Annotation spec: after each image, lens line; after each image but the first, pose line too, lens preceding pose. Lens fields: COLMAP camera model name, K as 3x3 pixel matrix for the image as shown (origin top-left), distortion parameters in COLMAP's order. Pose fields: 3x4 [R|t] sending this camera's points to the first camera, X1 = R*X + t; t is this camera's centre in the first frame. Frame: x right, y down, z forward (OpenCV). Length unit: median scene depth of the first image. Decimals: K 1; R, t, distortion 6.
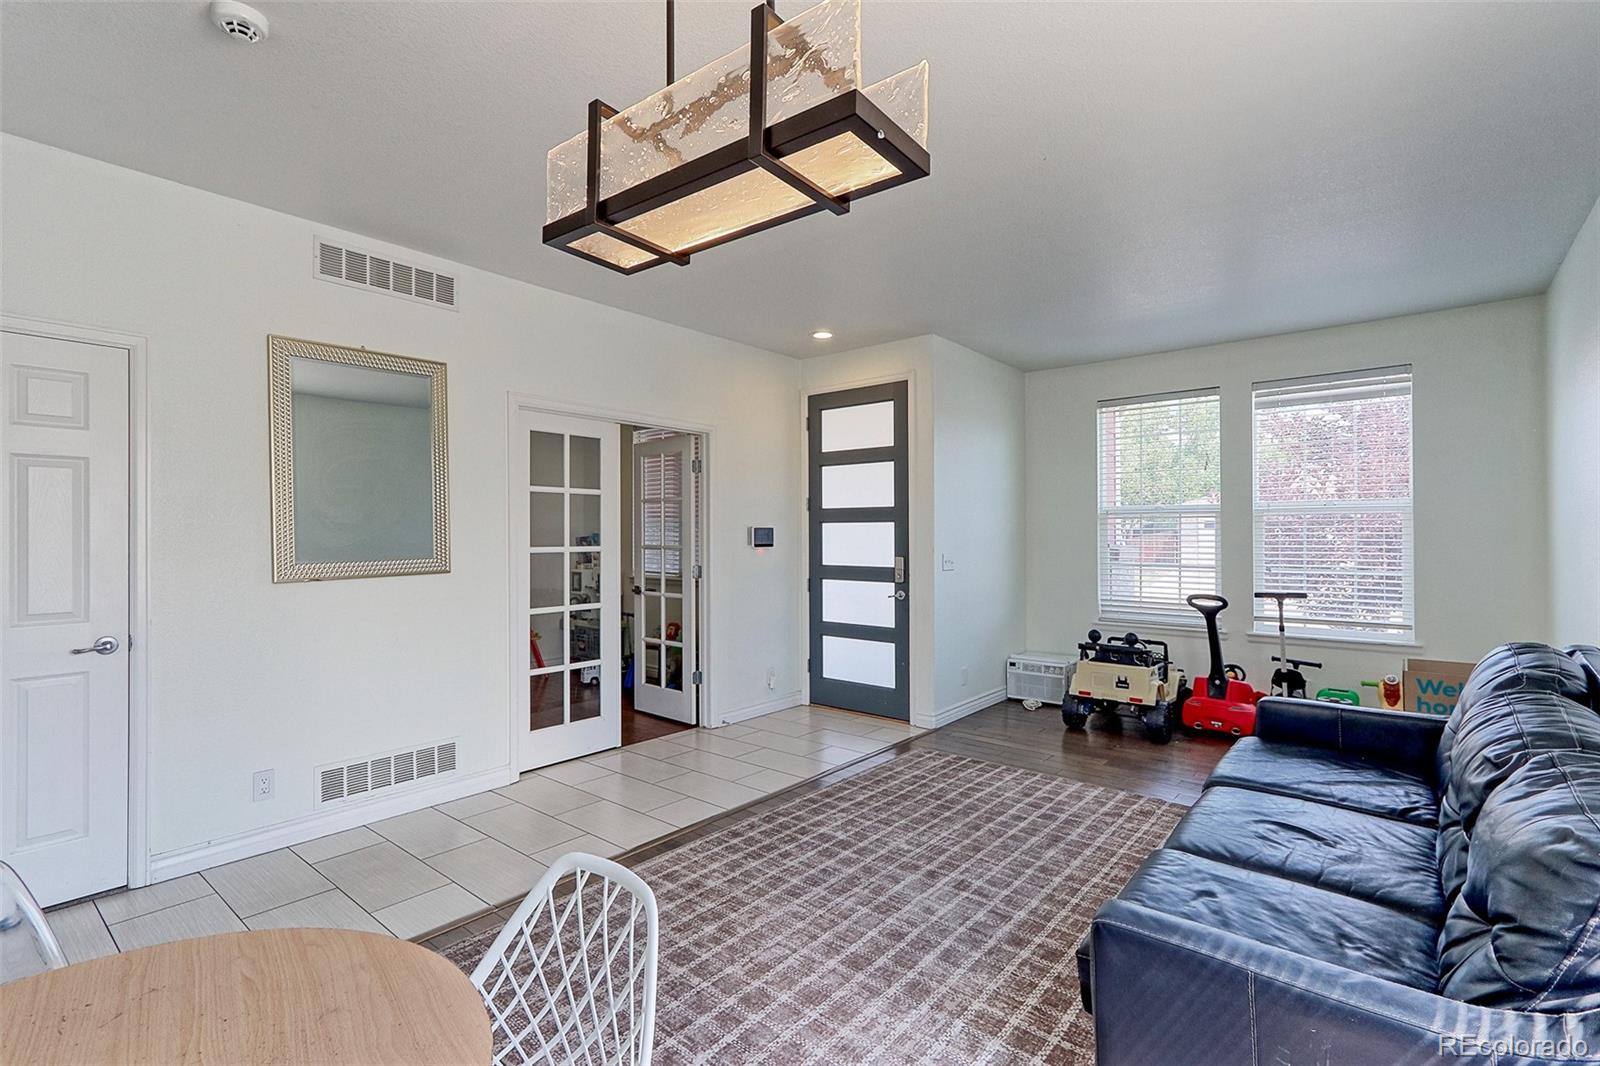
lens RADIAL K [[733.7, 0, 799.1], [0, 733.7, 530.1], [0, 0, 1]] dist [-0.003335, -0.000016]
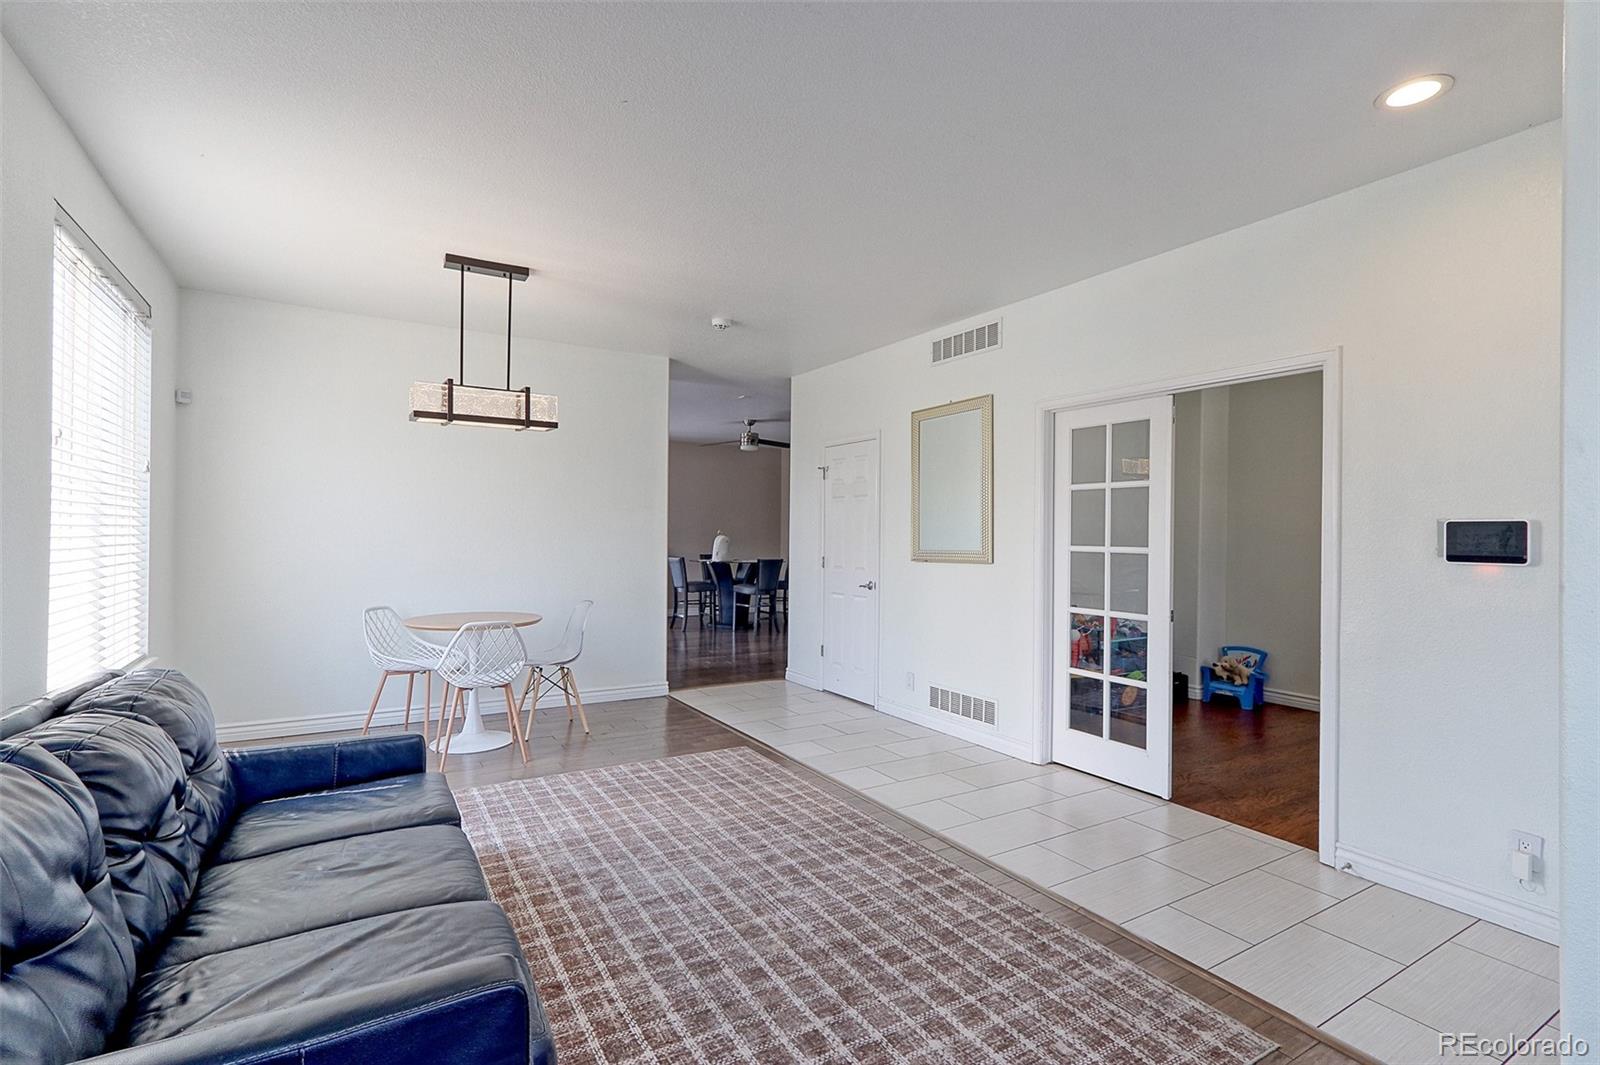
lens RADIAL K [[772.4, 0, 803.3], [0, 772.4, 534.1], [0, 0, 1]] dist [0.000257, 0.002253]
pose [[-0.334840, 0.001347, -0.942274, 0.845258], [-0.001274, 0.999997, 0.001883, 0.006688], [0.942274, 0.001831, -0.334838, 1.127926]]
